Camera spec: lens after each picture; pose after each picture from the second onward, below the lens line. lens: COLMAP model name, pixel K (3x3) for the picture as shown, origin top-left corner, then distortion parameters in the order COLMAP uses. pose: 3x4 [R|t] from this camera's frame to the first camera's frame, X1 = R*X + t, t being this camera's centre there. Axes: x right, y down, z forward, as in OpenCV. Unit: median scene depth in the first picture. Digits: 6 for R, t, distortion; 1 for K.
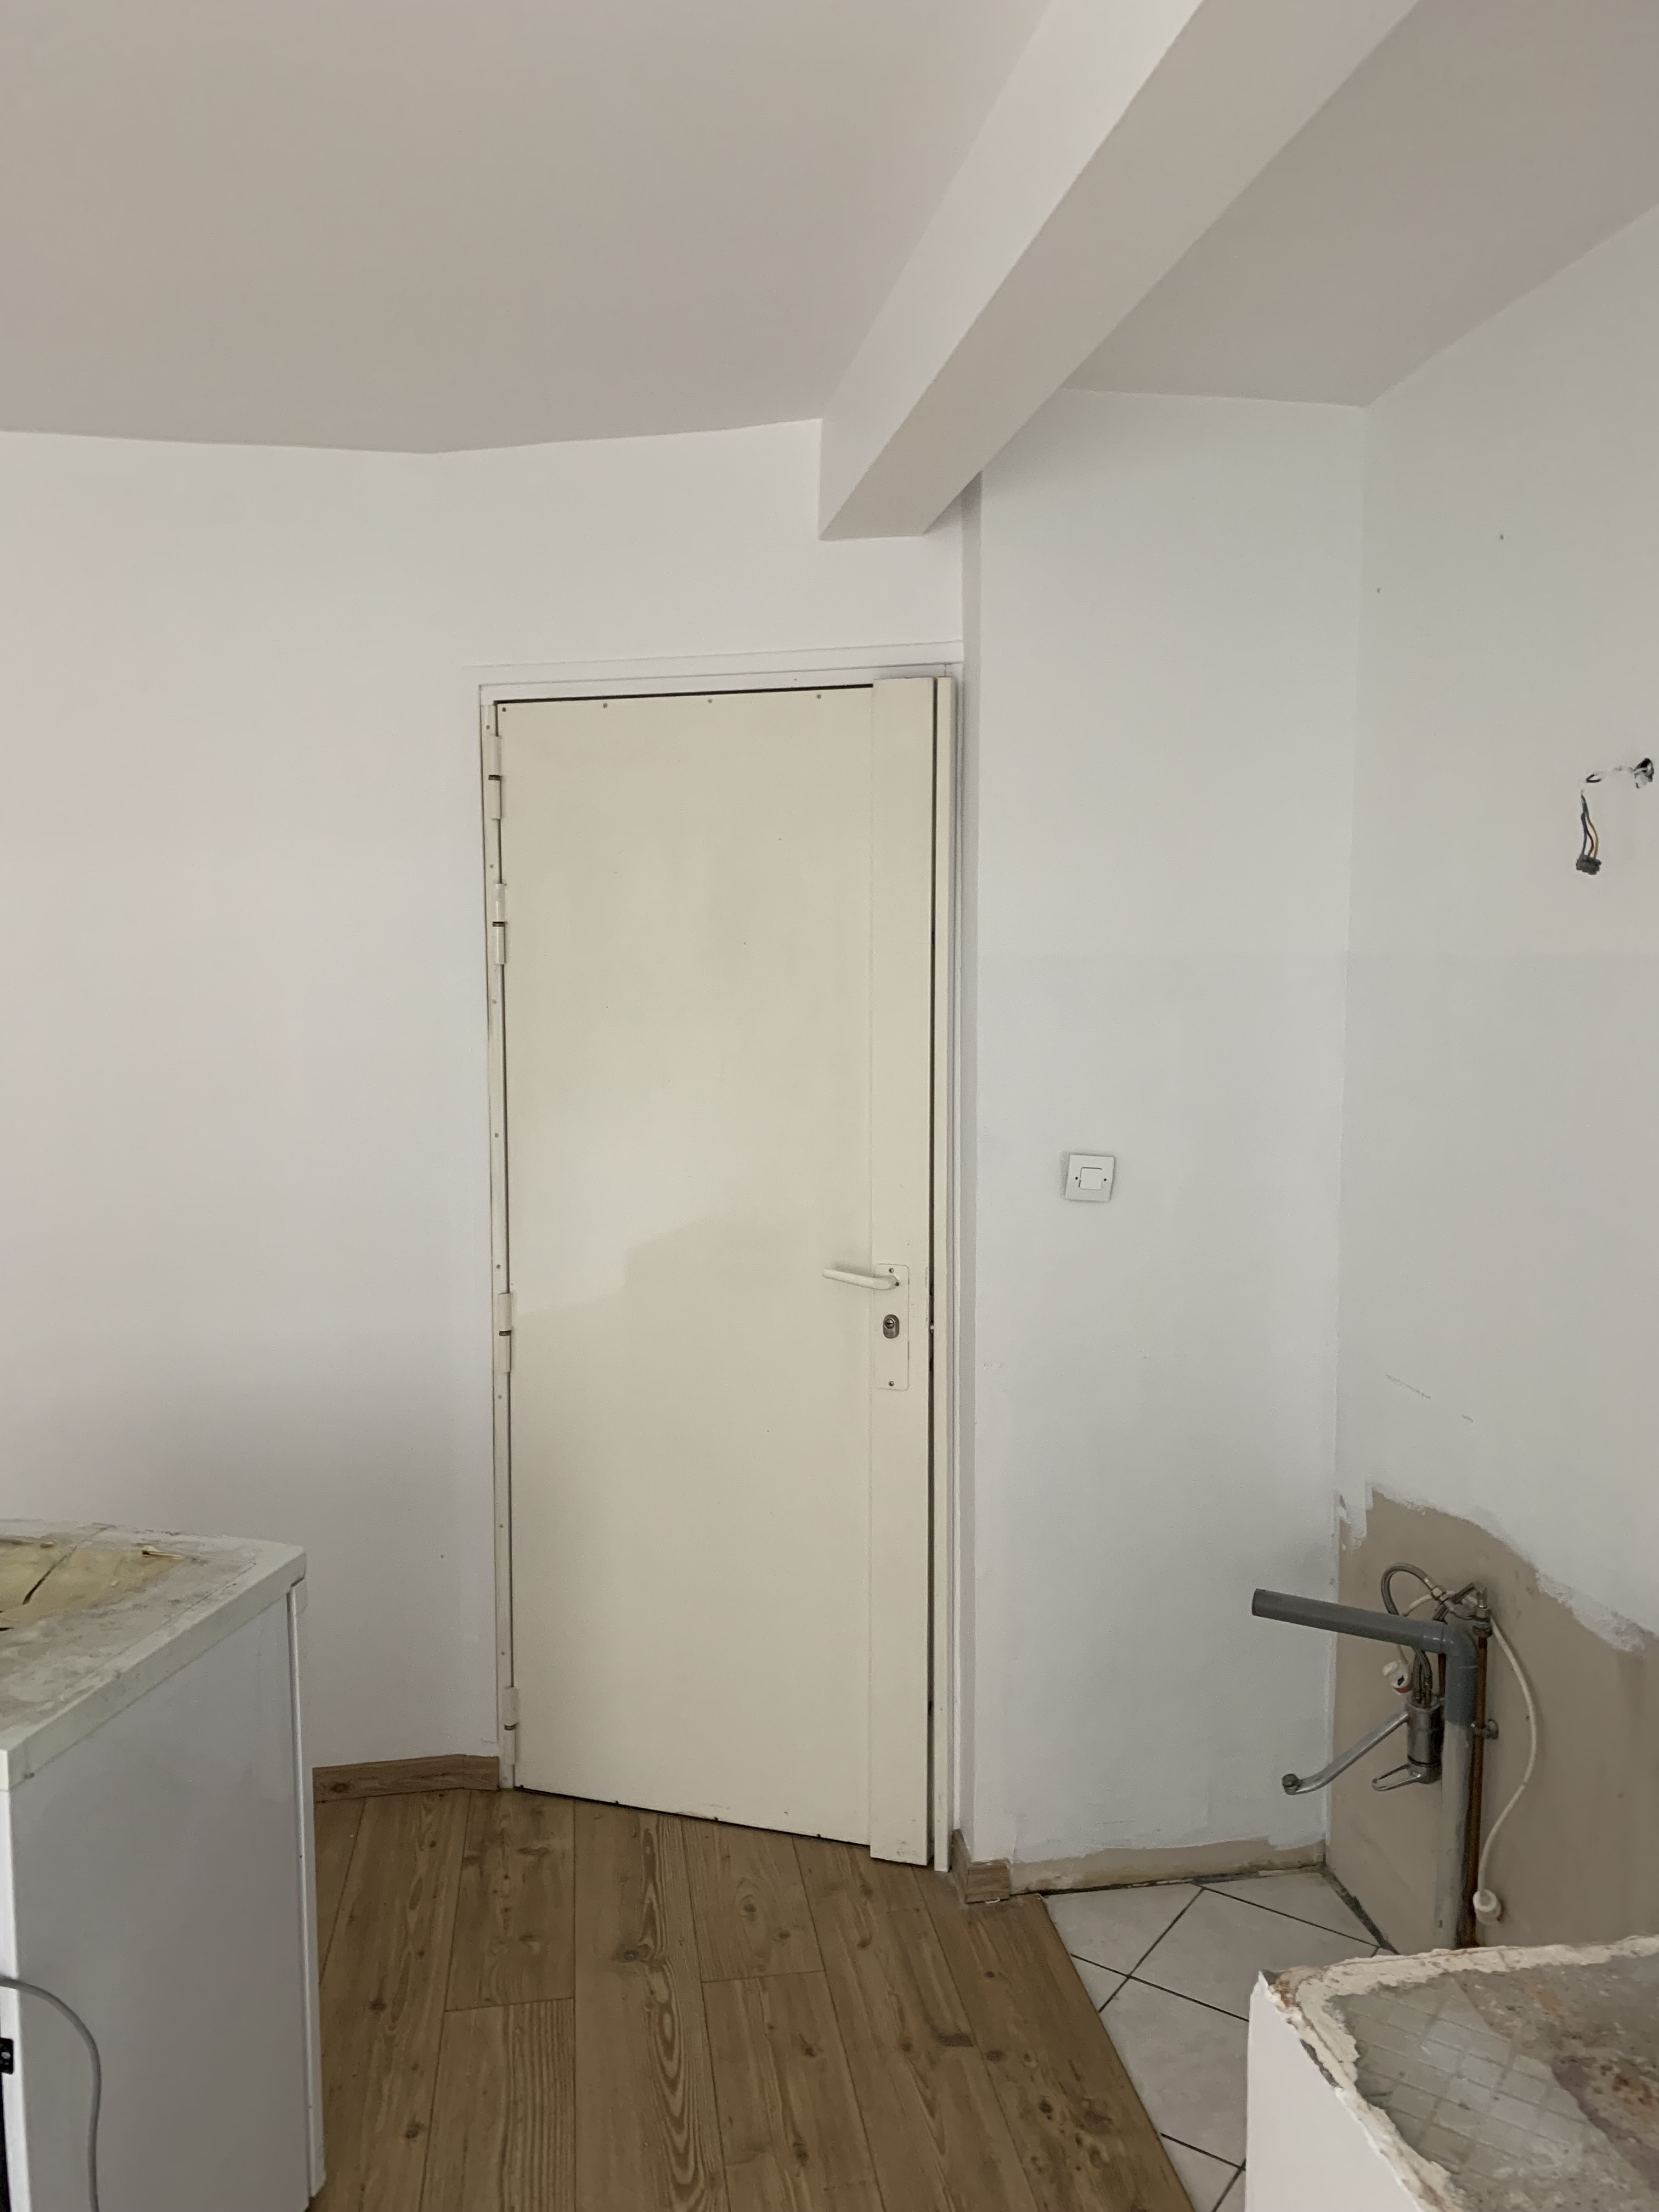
lens RADIAL K [[1675.4, 0, 839.6], [0, 1675.4, 1105.8], [0, 0, 1]] dist [0.039037, -0.045073]
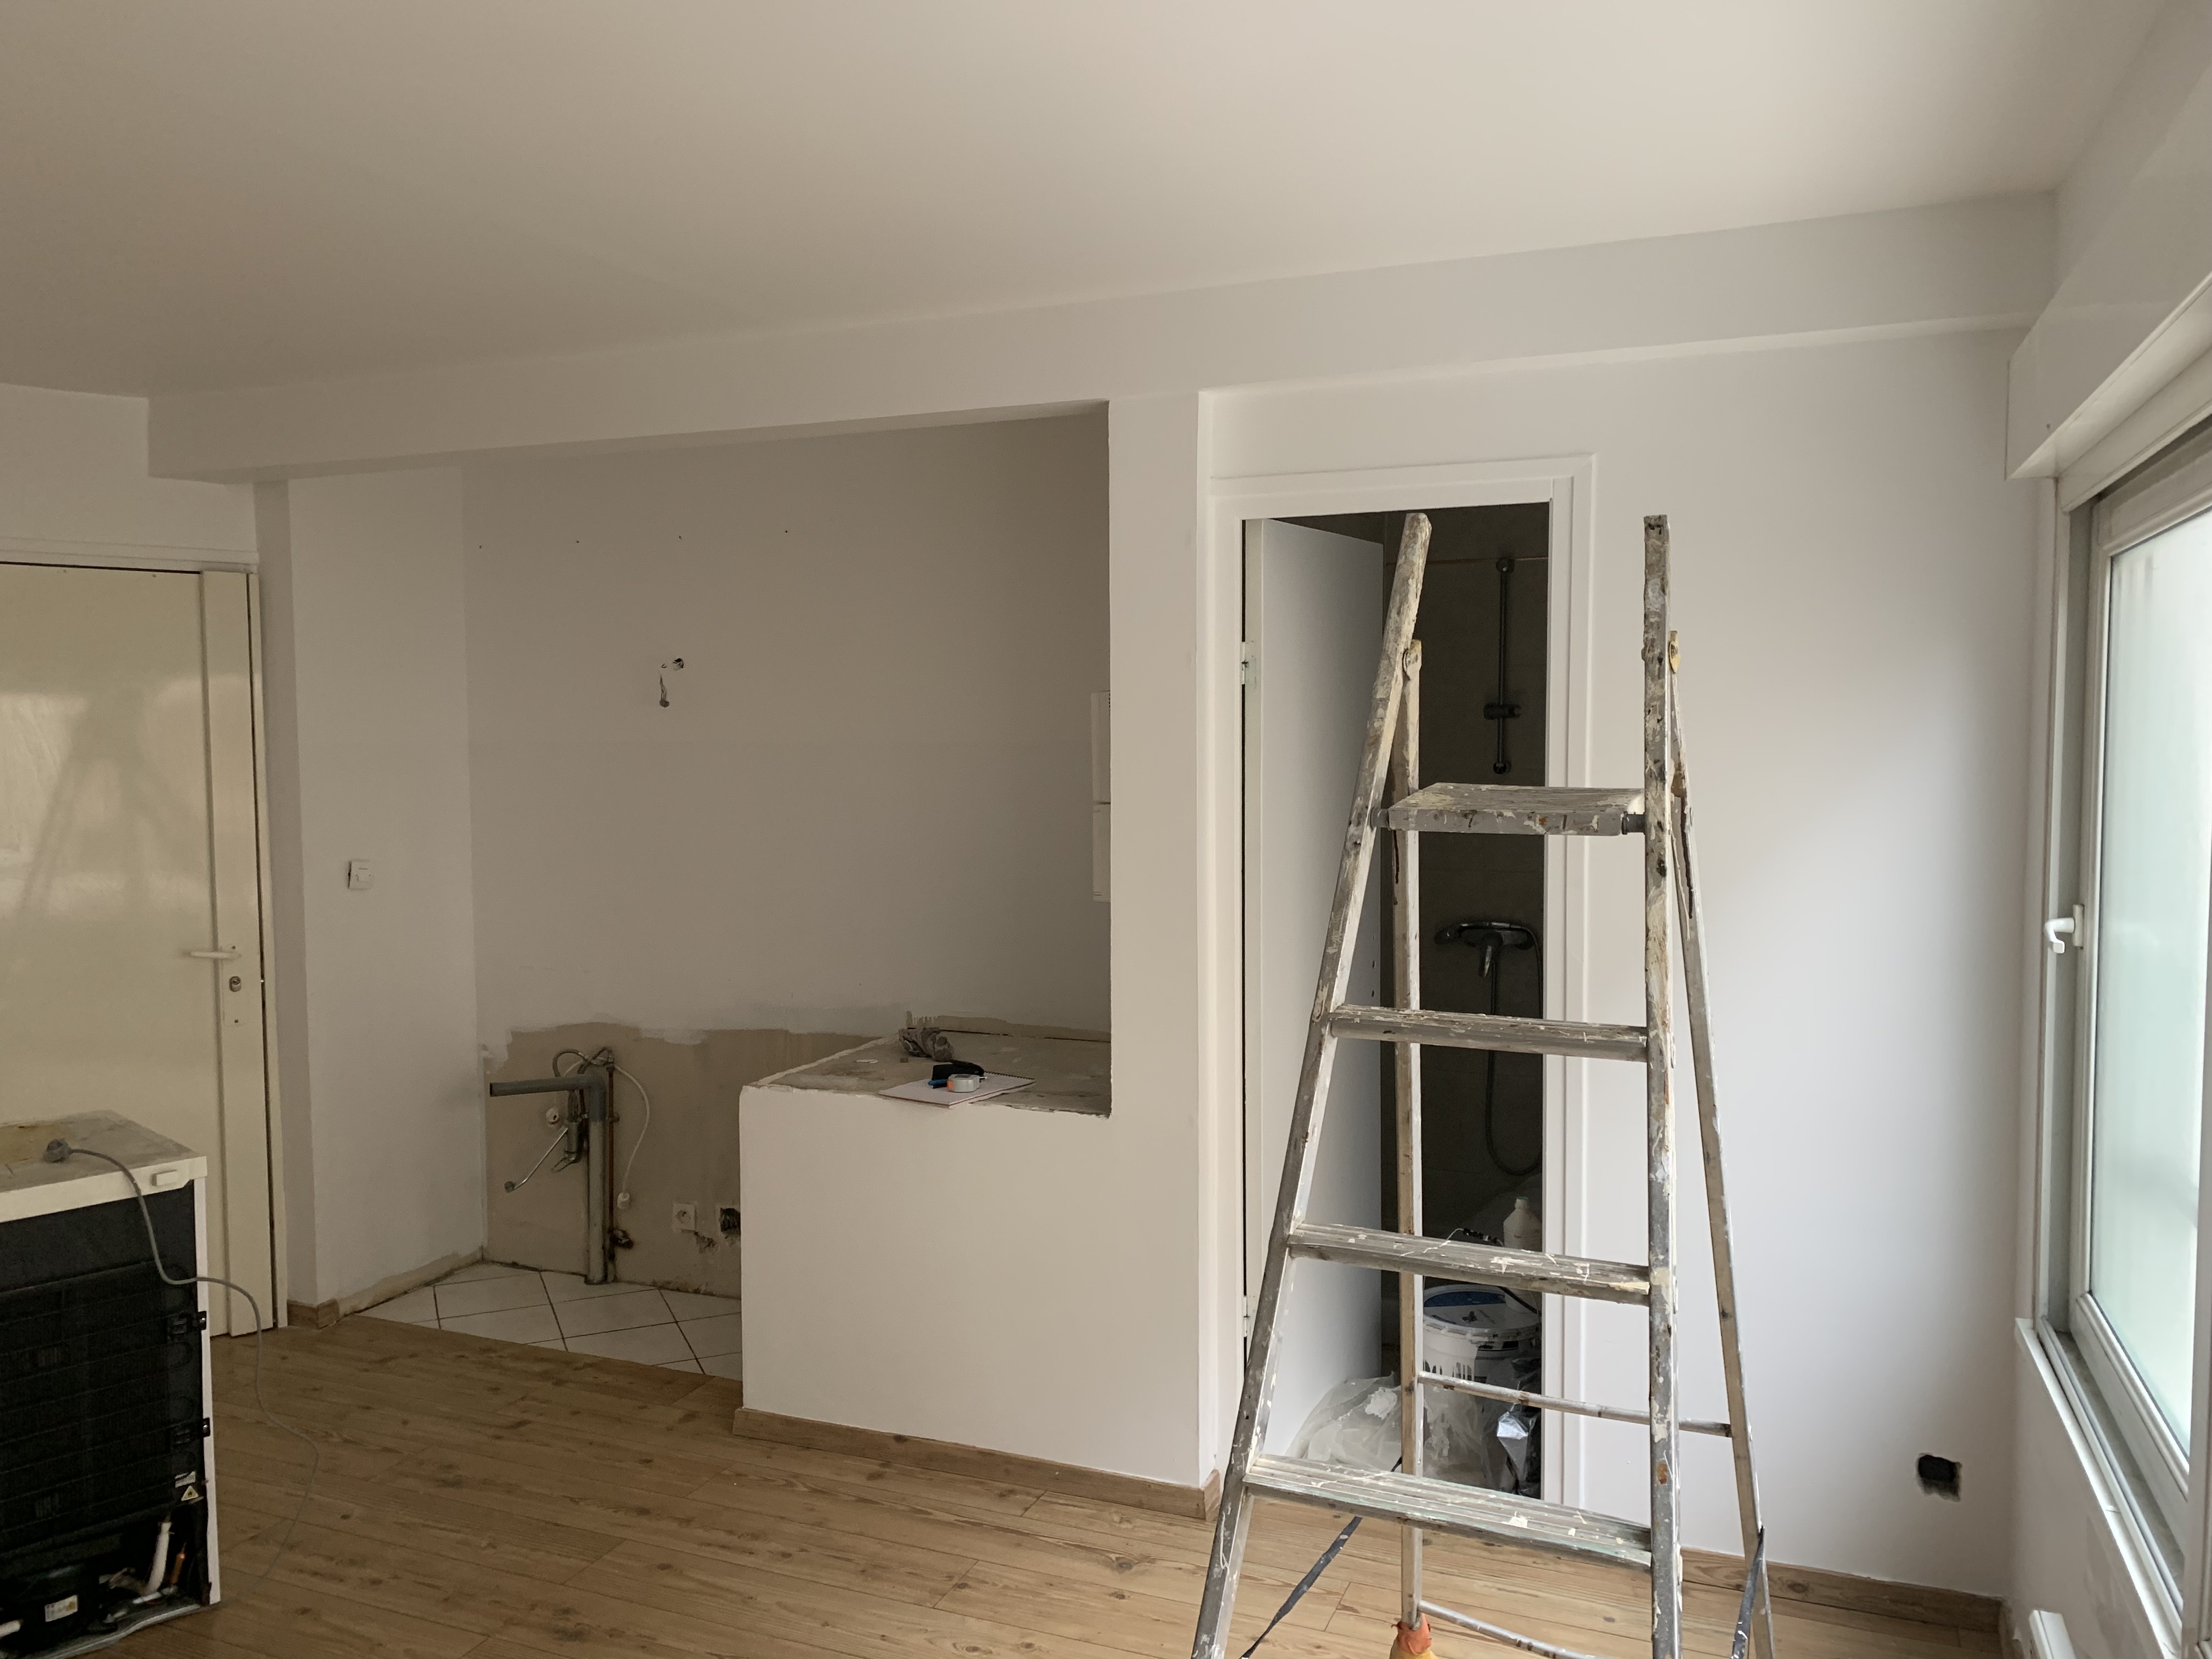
lens RADIAL K [[1675.4, 0, 1057.6], [0, 1675.4, 824.3], [0, 0, 1]] dist [0.039037, -0.045073]
pose [[0.537808, -0.049347, 0.841622, -0.996257], [0.081927, 0.996620, 0.006082, 0.043132], [-0.839077, 0.065681, 0.540033, -0.565543]]
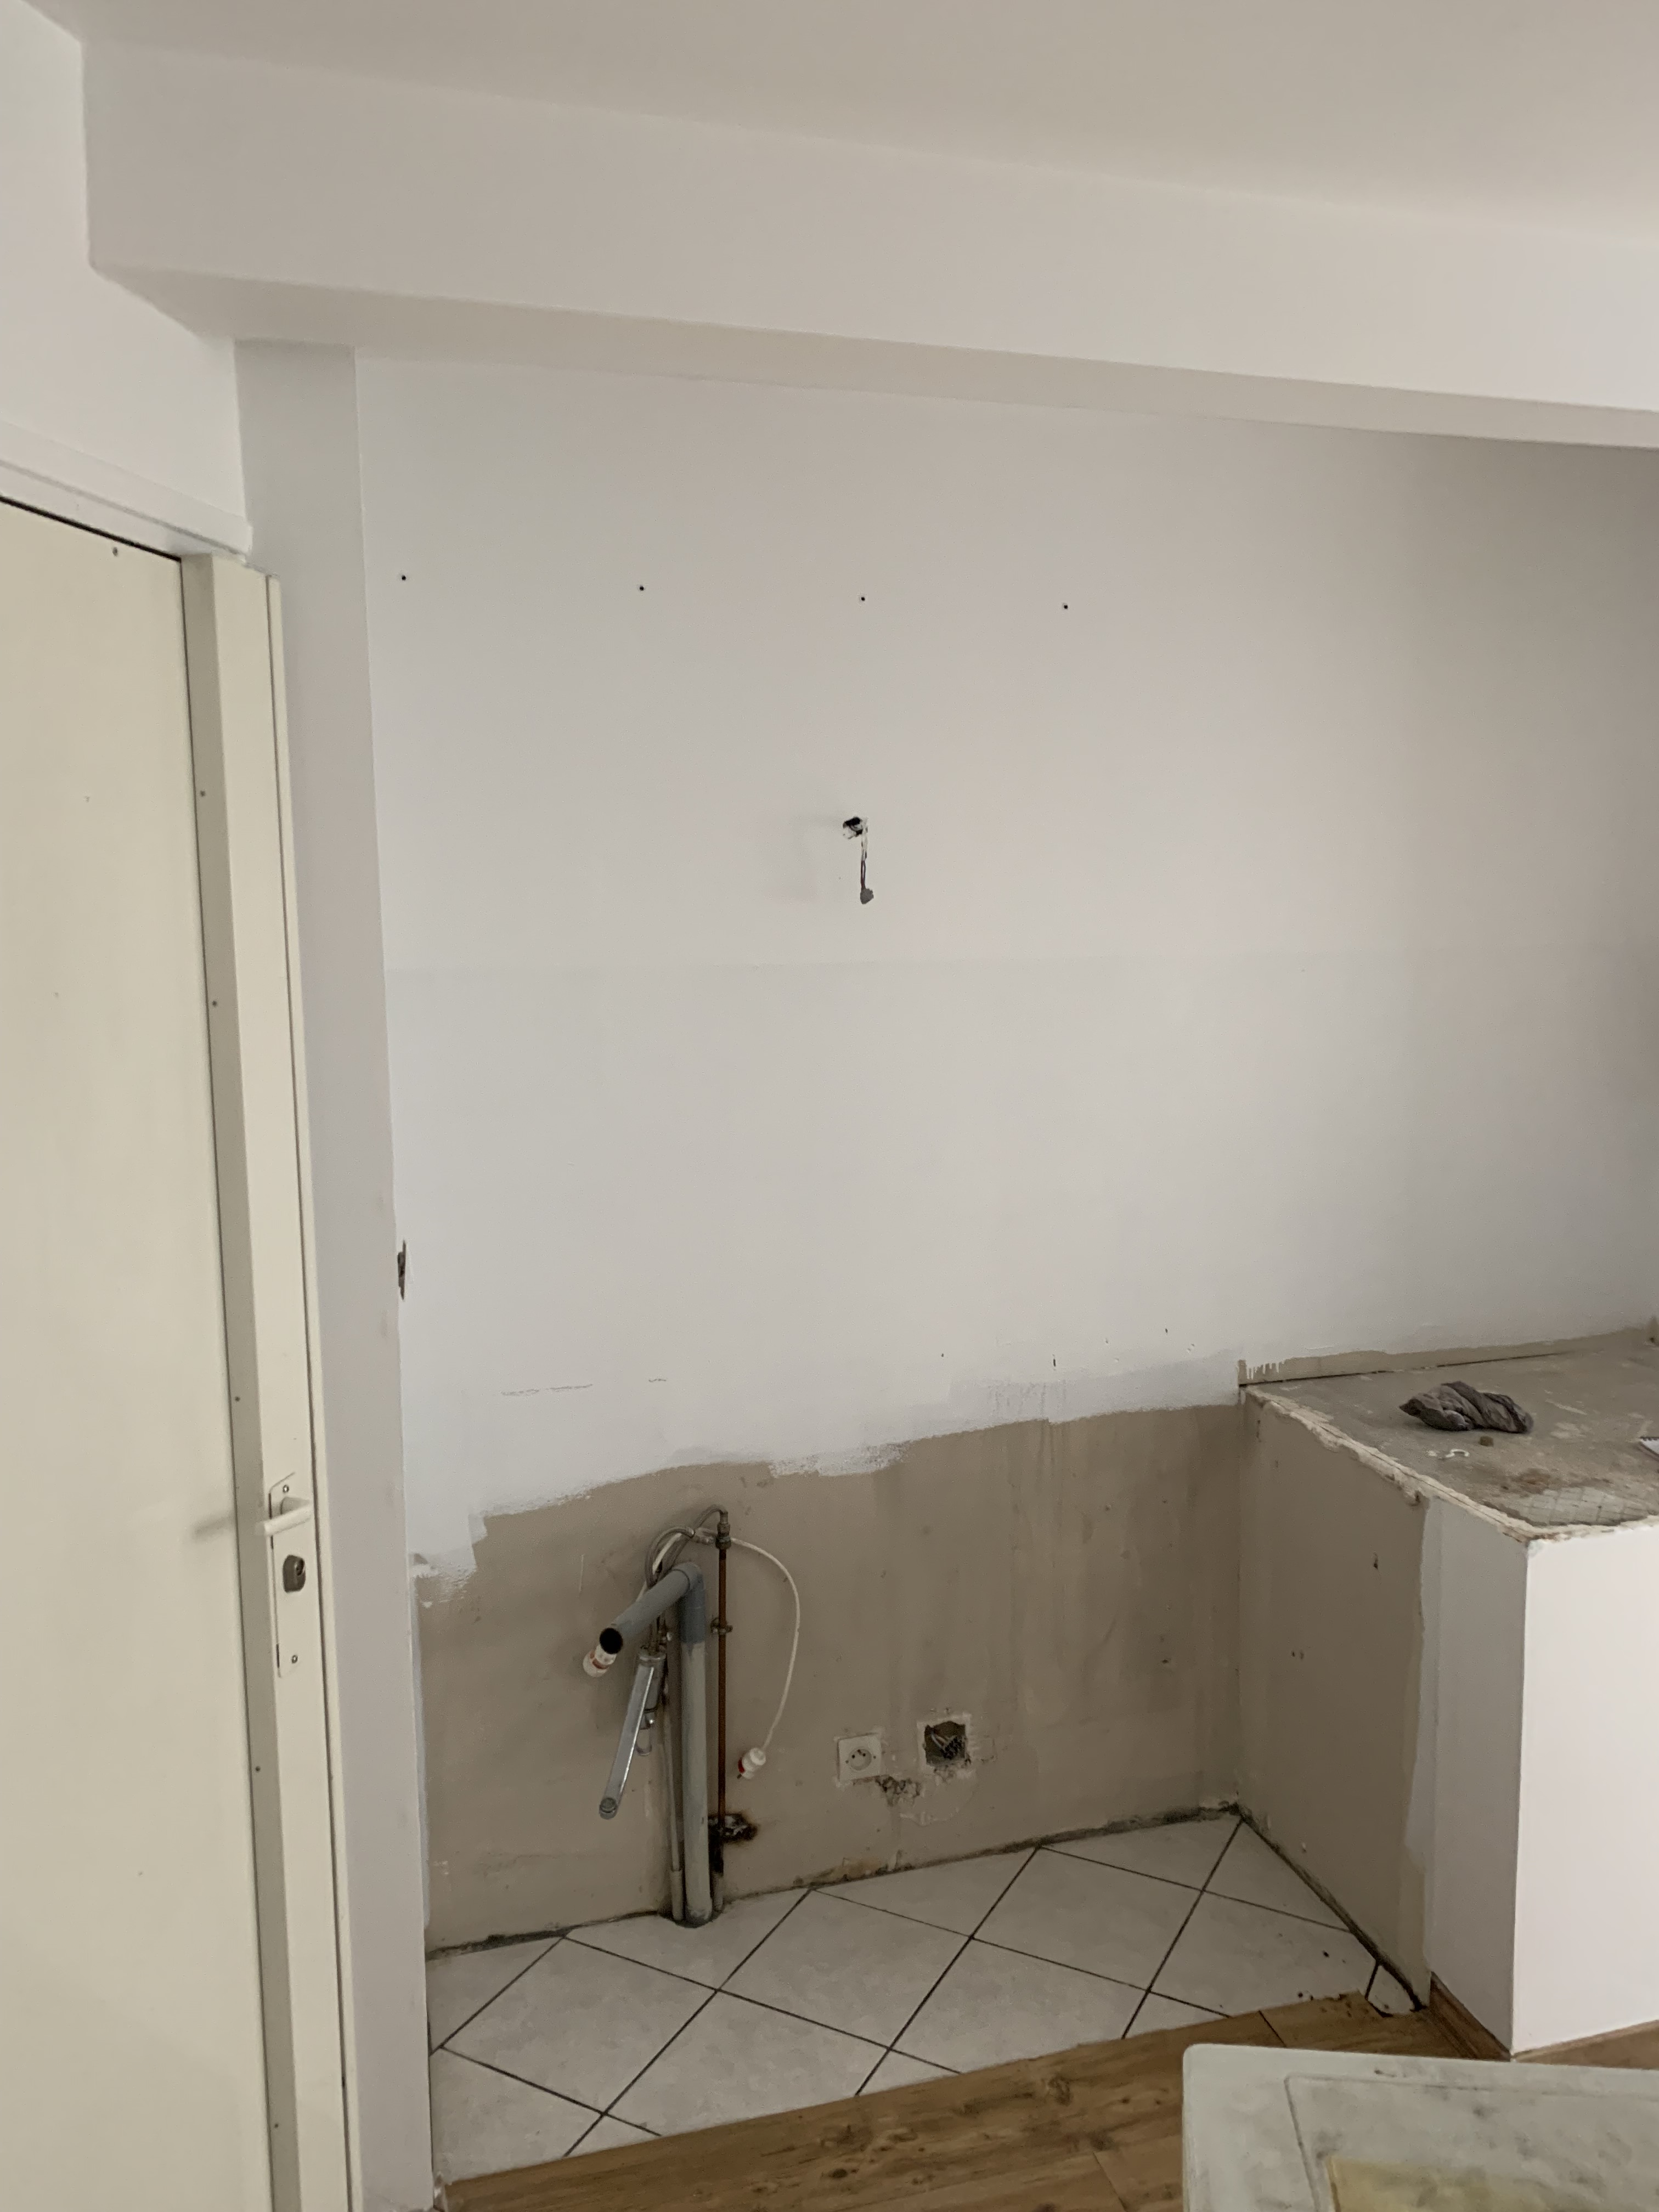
lens RADIAL K [[1675.4, 0, 844.6], [0, 1675.4, 1105.7], [0, 0, 1]] dist [0.039037, -0.045073]
pose [[-0.115981, -0.118480, 0.986160, -0.707234], [0.100237, 0.986395, 0.130297, -0.125938], [-0.988181, 0.113962, -0.102527, 0.956348]]
